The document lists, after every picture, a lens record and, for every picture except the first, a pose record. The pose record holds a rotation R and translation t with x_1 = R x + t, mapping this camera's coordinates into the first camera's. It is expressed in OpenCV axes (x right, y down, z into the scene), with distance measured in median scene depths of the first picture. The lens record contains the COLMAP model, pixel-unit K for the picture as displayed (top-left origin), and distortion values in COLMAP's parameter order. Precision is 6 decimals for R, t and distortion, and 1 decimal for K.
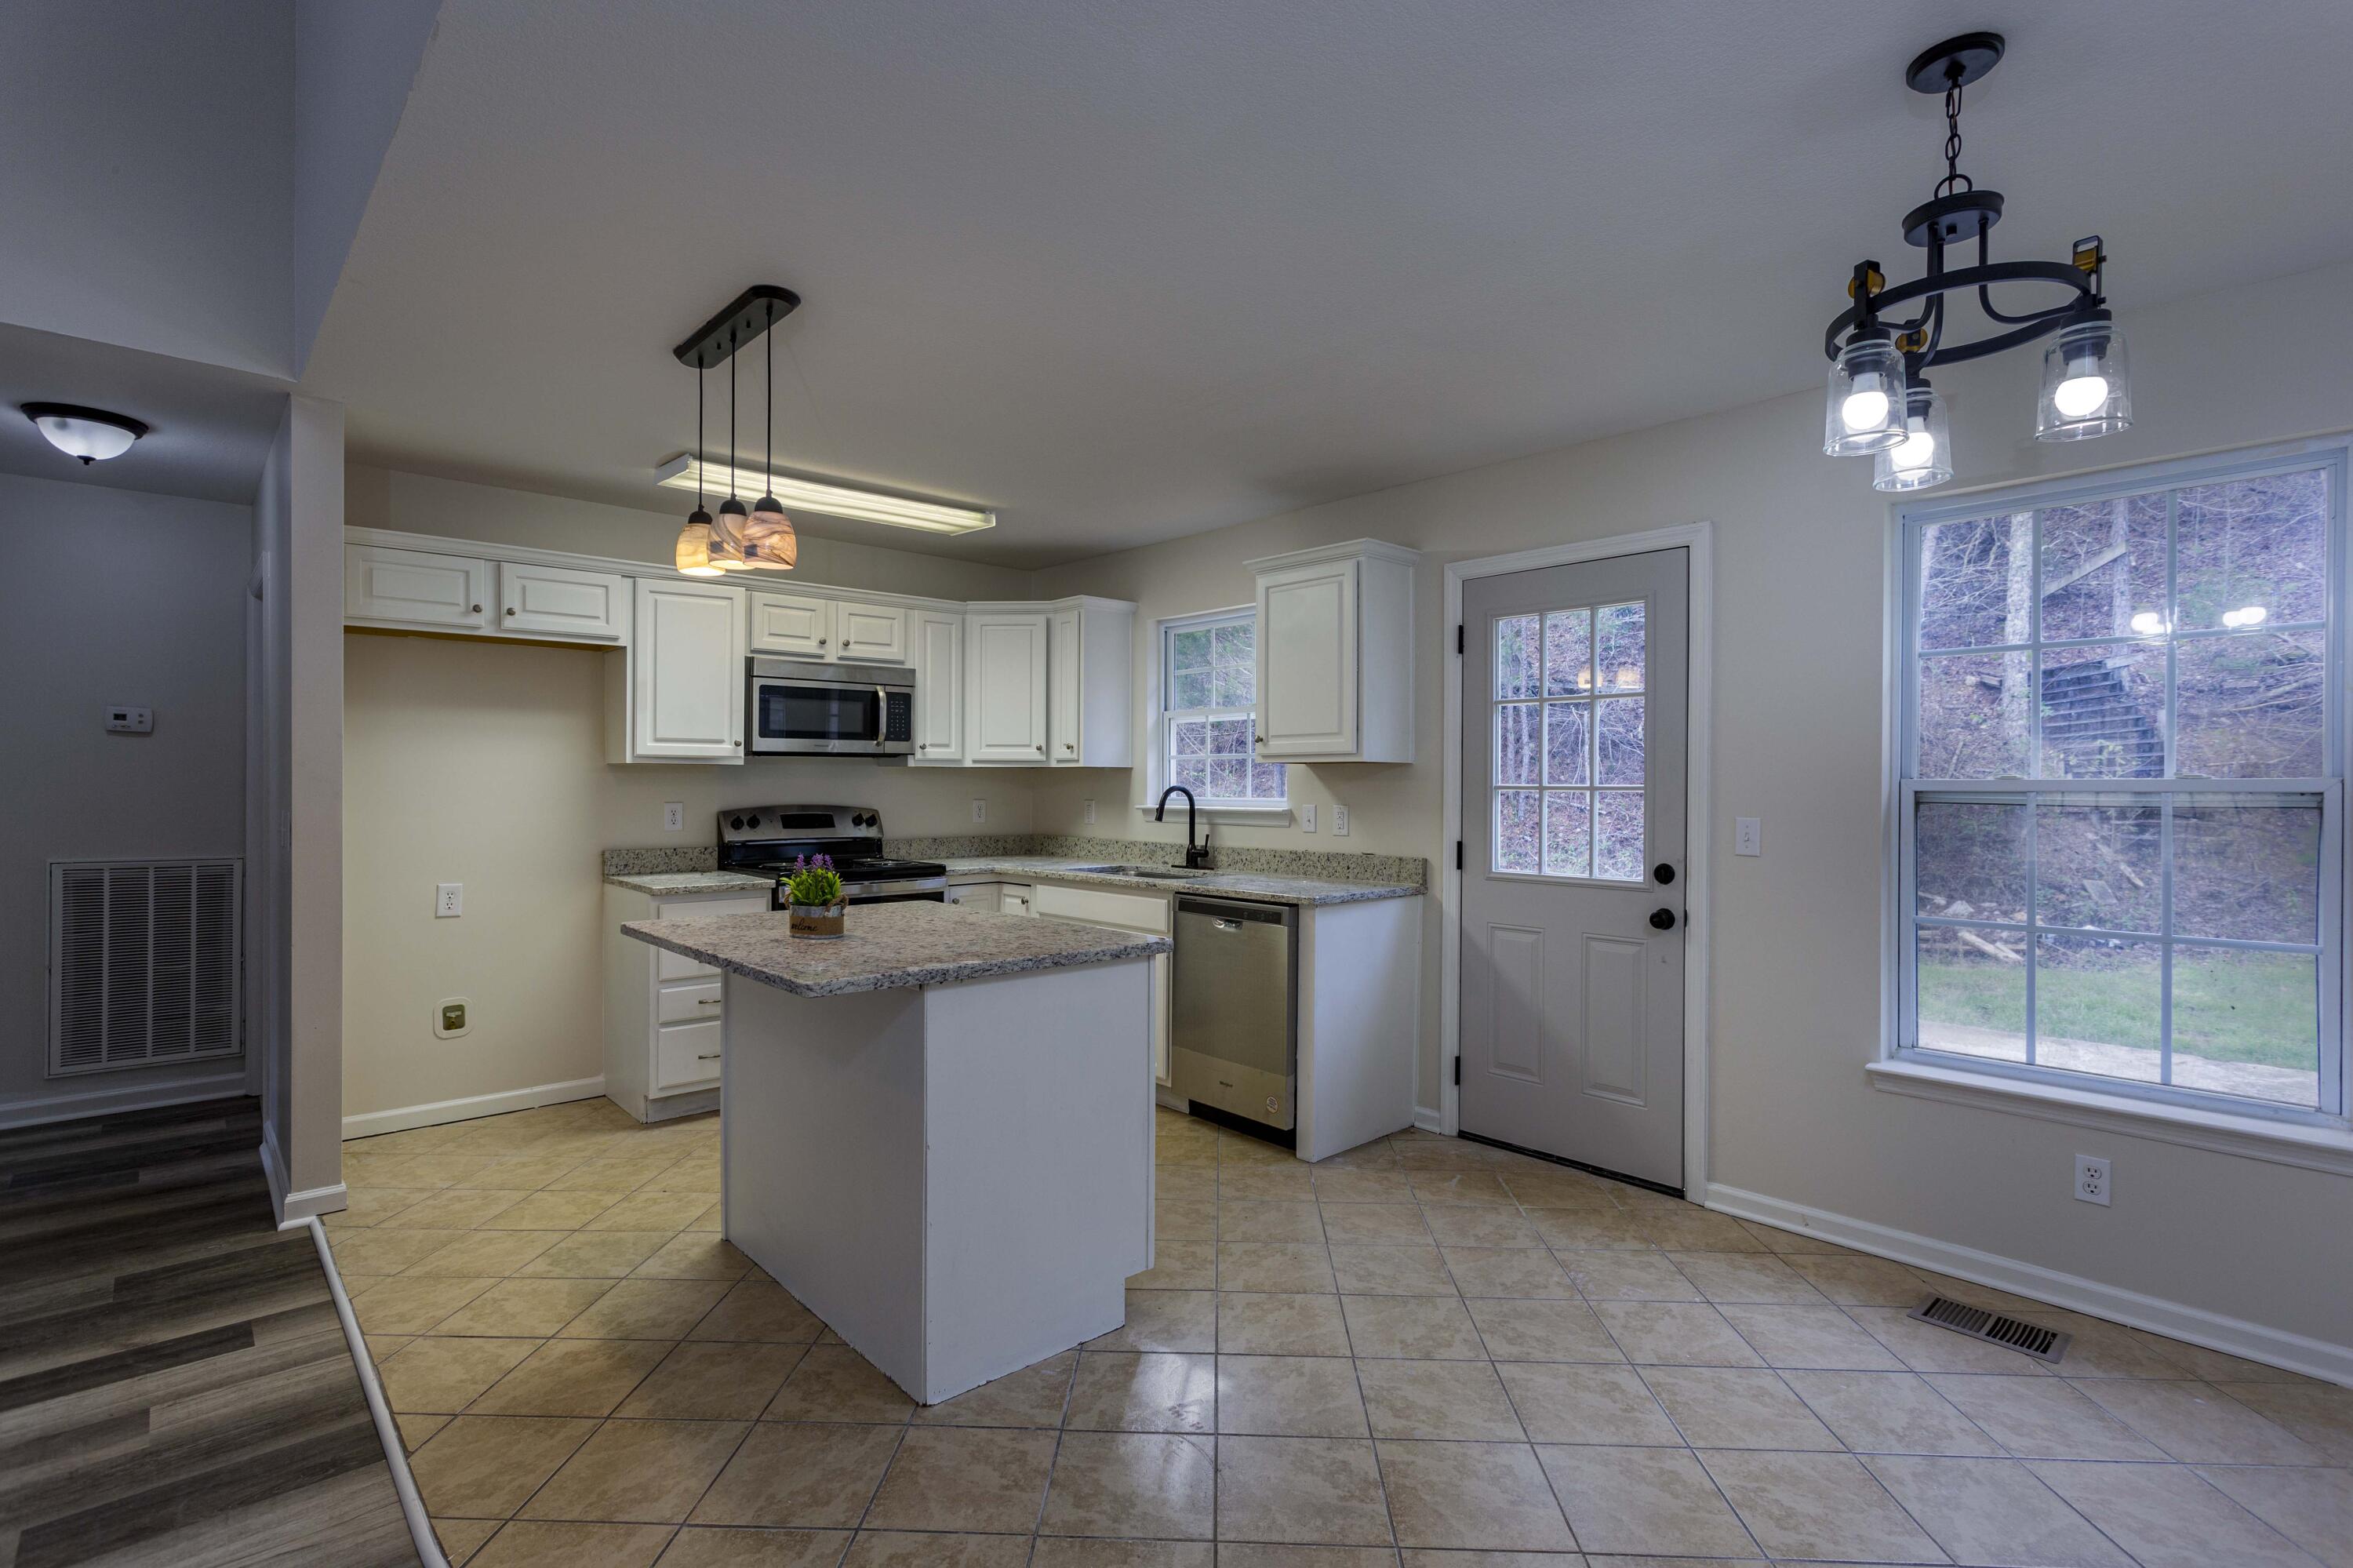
lens RADIAL K [[1099.1, 0, 1179.2], [0, 1099.1, 791.5], [0, 0, 1]] dist [0.004201, 0.001539]
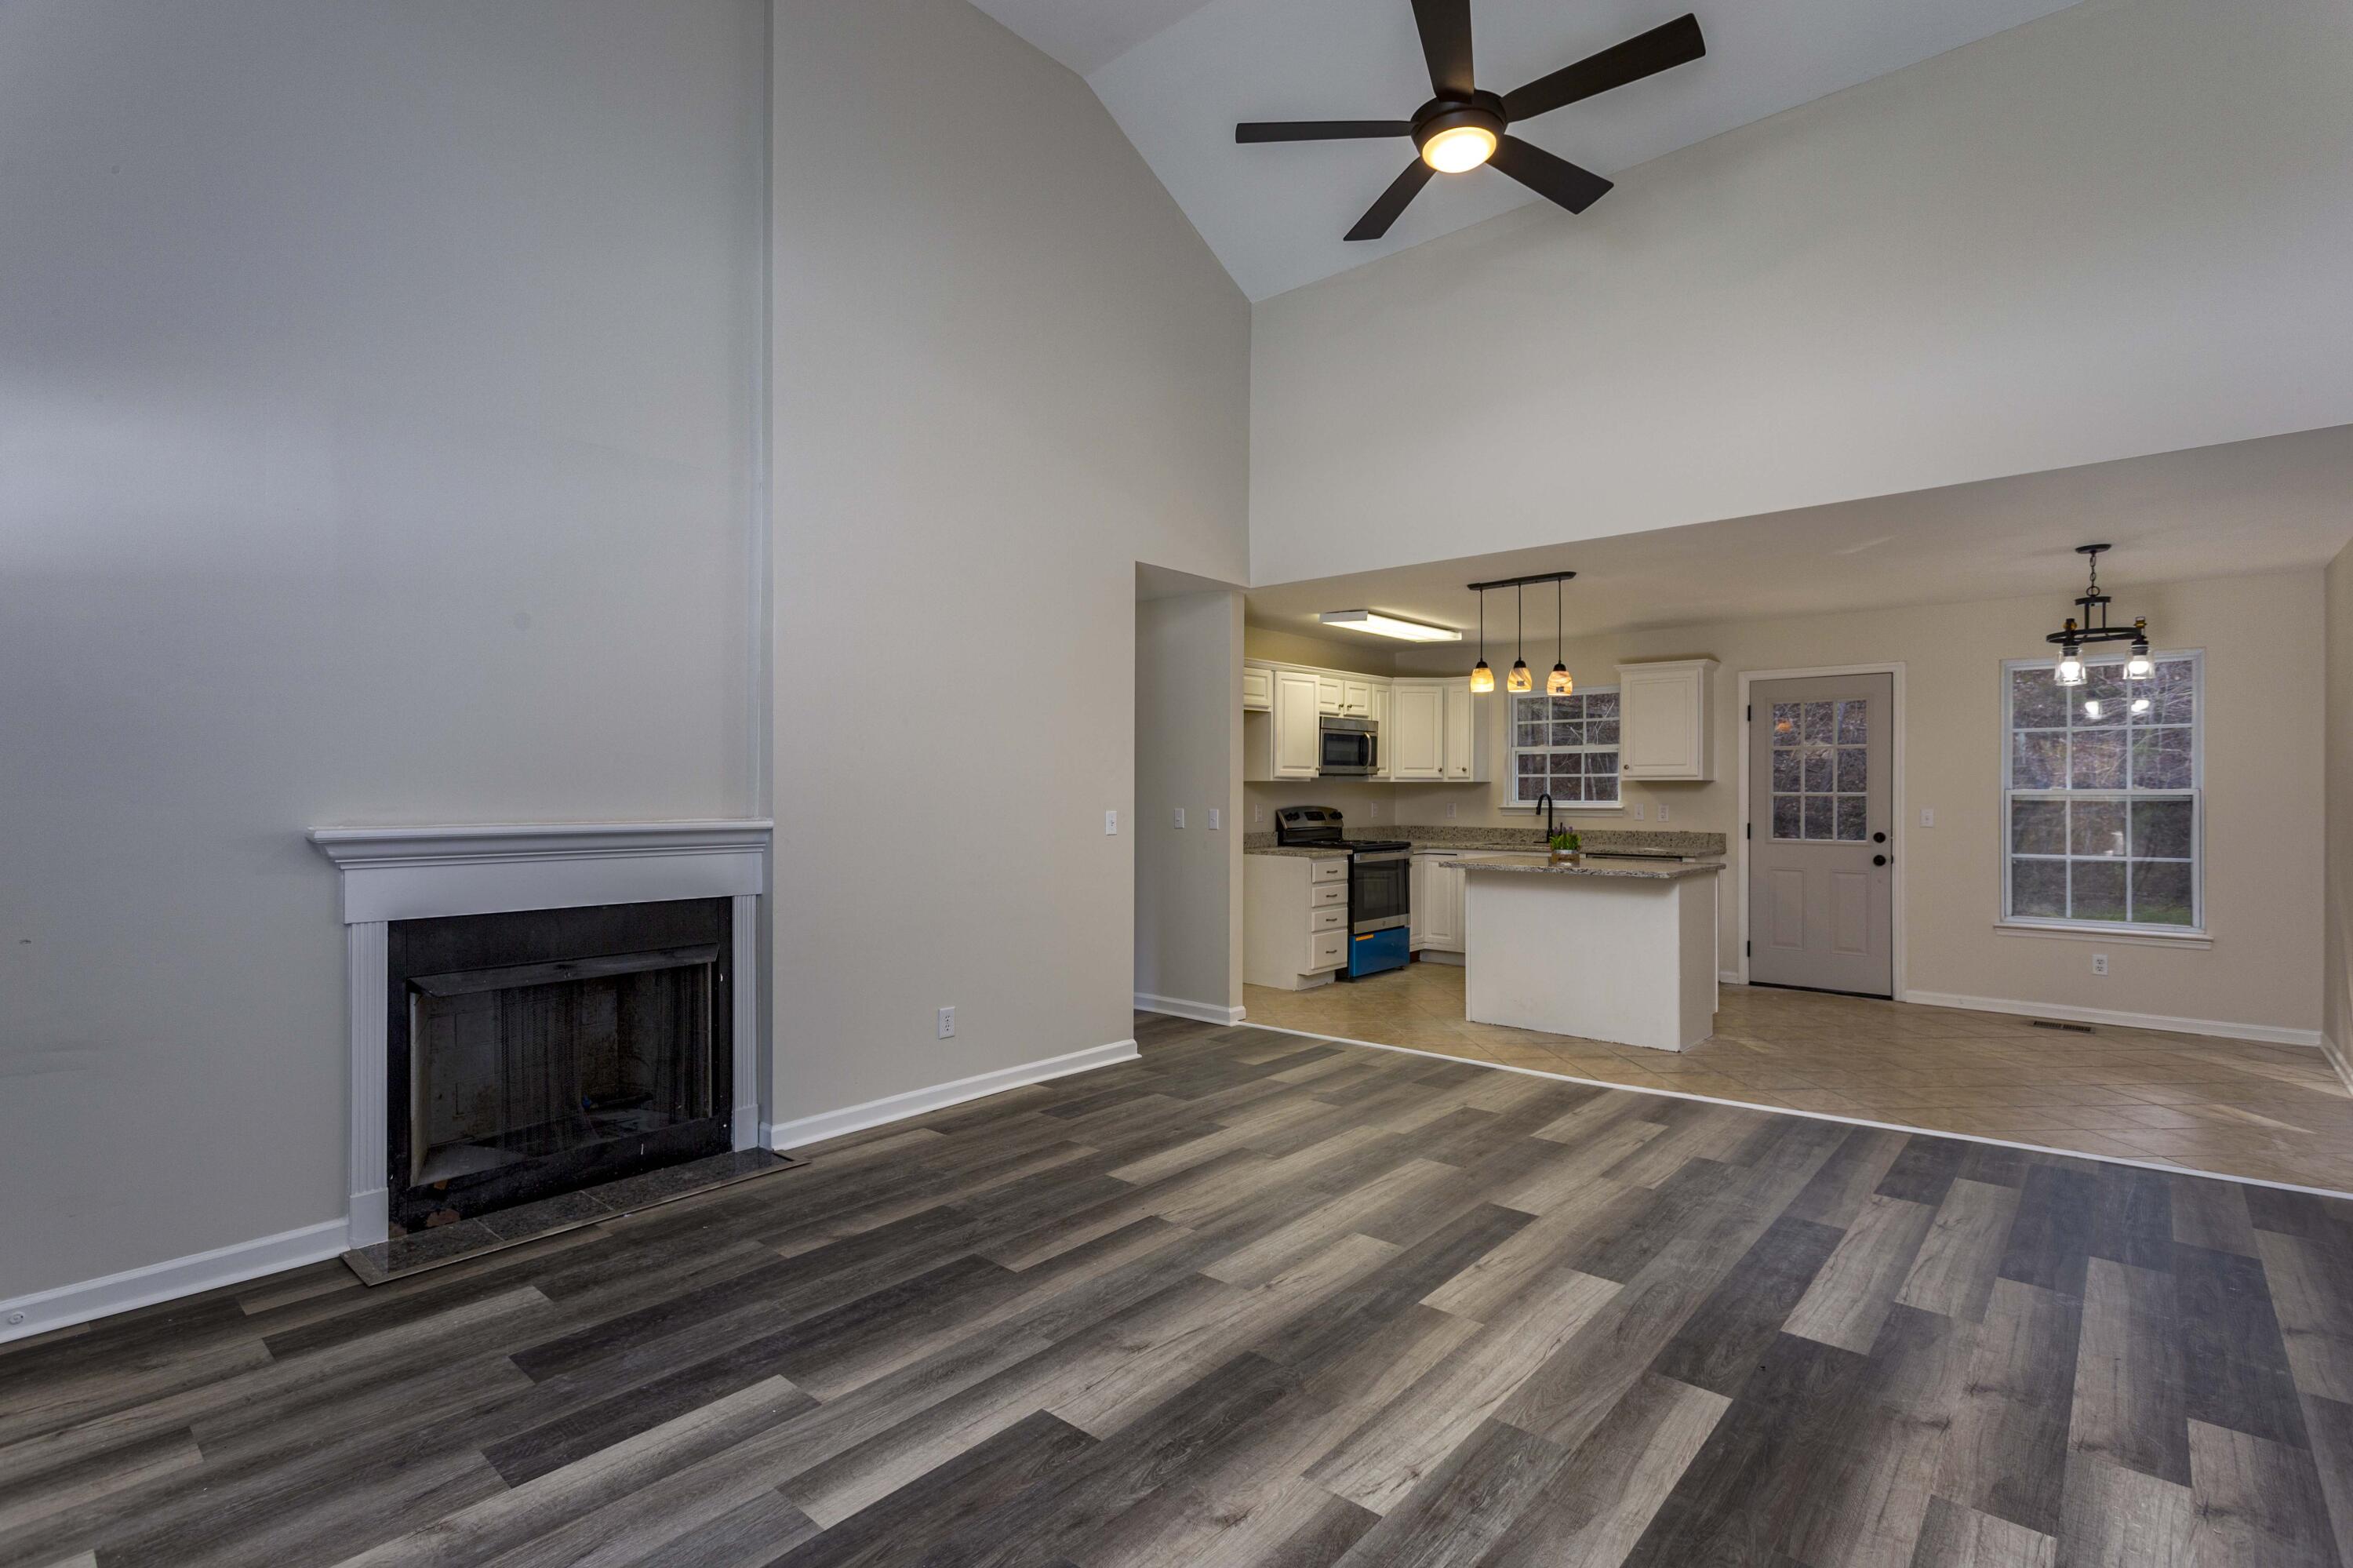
lens RADIAL K [[1098.3, 0, 1181.3], [0, 1098.3, 794.6], [0, 0, 1]] dist [-0.002072, 0.002048]
pose [[0.993842, -0.002923, 0.110770, -0.886230], [0.003404, 0.999986, -0.004147, 0.001696], [-0.110756, 0.004499, 0.993837, -0.711798]]
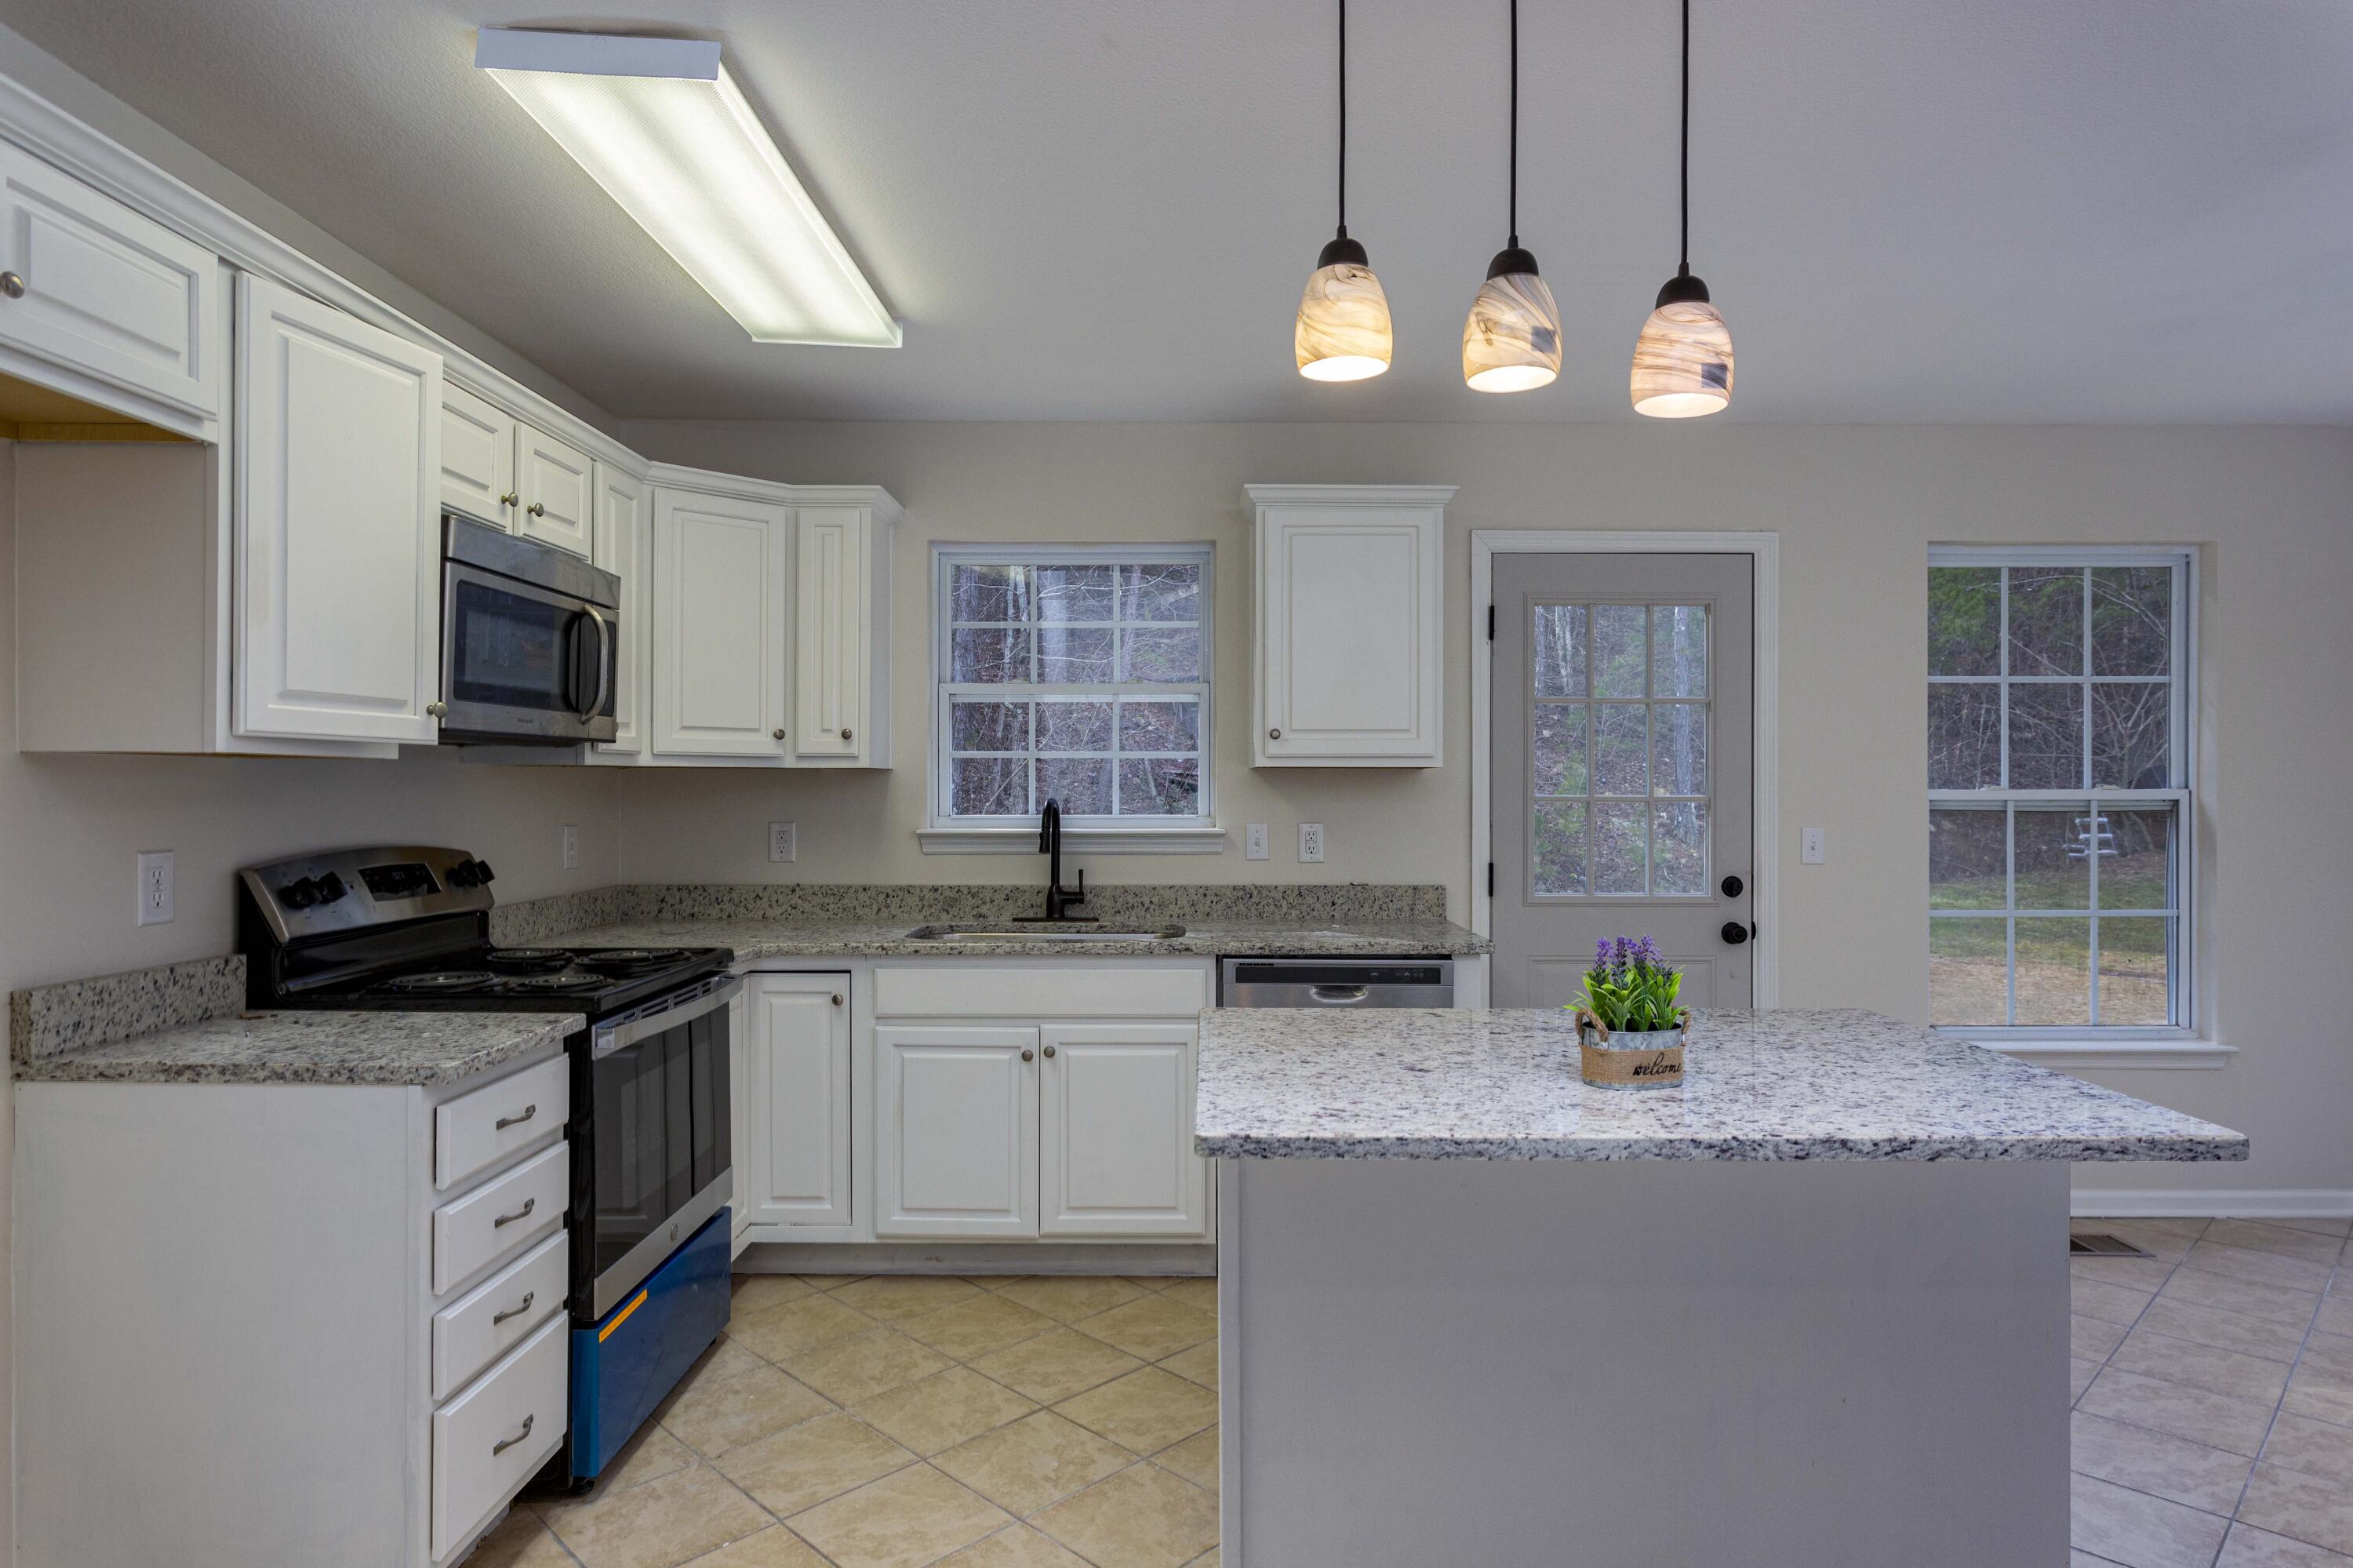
lens RADIAL K [[1353.4, 0, 1176.5], [0, 1353.4, 784.0], [0, 0, 1]] dist [-0.008567, 0.004167]
pose [[0.678577, -0.000708, 0.734529, -0.665254], [0.006054, 0.999971, -0.004629, -0.011505], [-0.734504, 0.007588, 0.678562, 0.473771]]
